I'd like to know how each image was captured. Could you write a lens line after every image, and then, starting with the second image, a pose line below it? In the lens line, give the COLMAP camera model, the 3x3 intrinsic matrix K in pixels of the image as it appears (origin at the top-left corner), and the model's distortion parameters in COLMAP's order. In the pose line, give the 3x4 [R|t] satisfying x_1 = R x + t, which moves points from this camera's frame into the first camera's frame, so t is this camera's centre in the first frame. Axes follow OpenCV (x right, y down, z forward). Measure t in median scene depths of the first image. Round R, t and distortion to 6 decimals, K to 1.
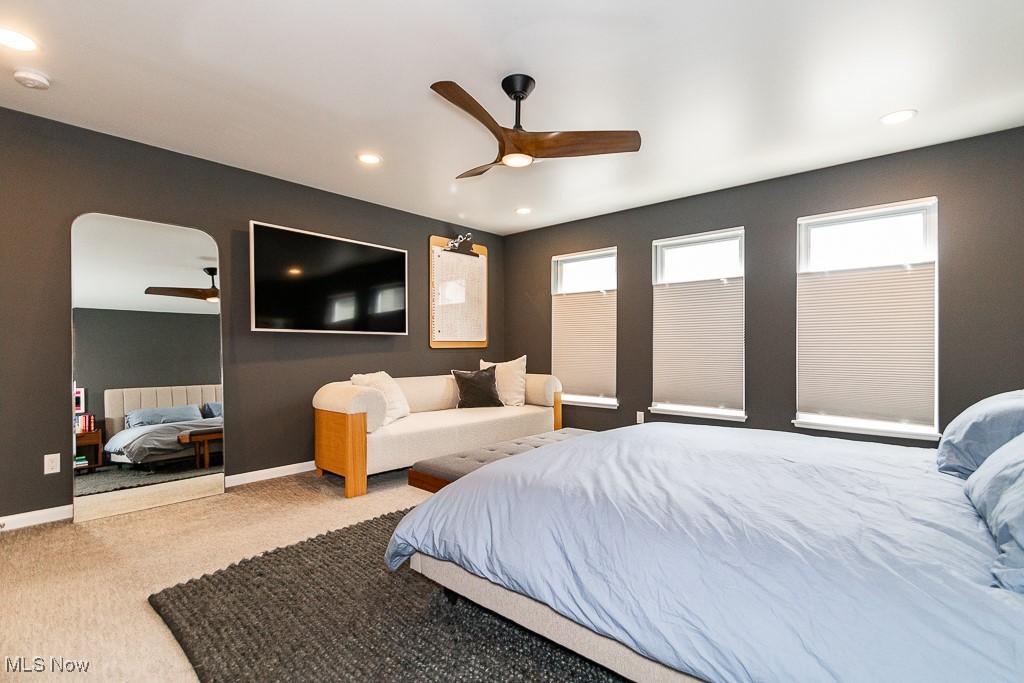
lens RADIAL K [[478.3, 0, 512.0], [0, 478.3, 341.5], [0, 0, 1]] dist [-0.001739, -0.000335]
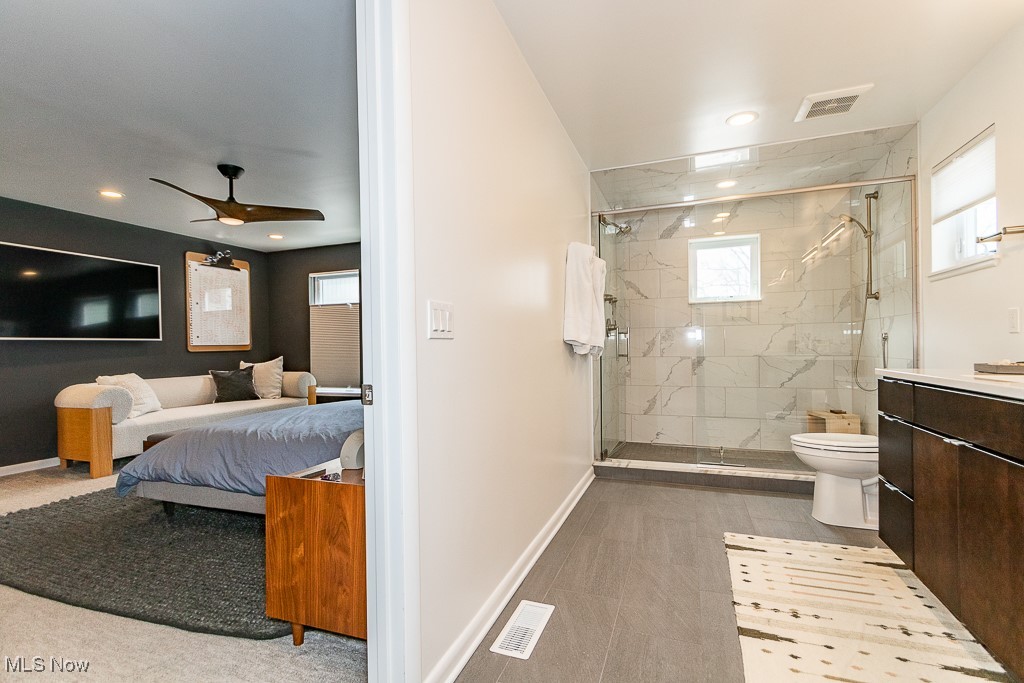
lens RADIAL K [[464.3, 0, 513.8], [0, 464.3, 344.3], [0, 0, 1]] dist [0.003457, -0.009062]
pose [[0.926433, -0.013058, 0.376233, 0.132995], [0.010963, 0.999910, 0.007710, -0.003851], [-0.376300, -0.003018, 0.926493, -0.308368]]
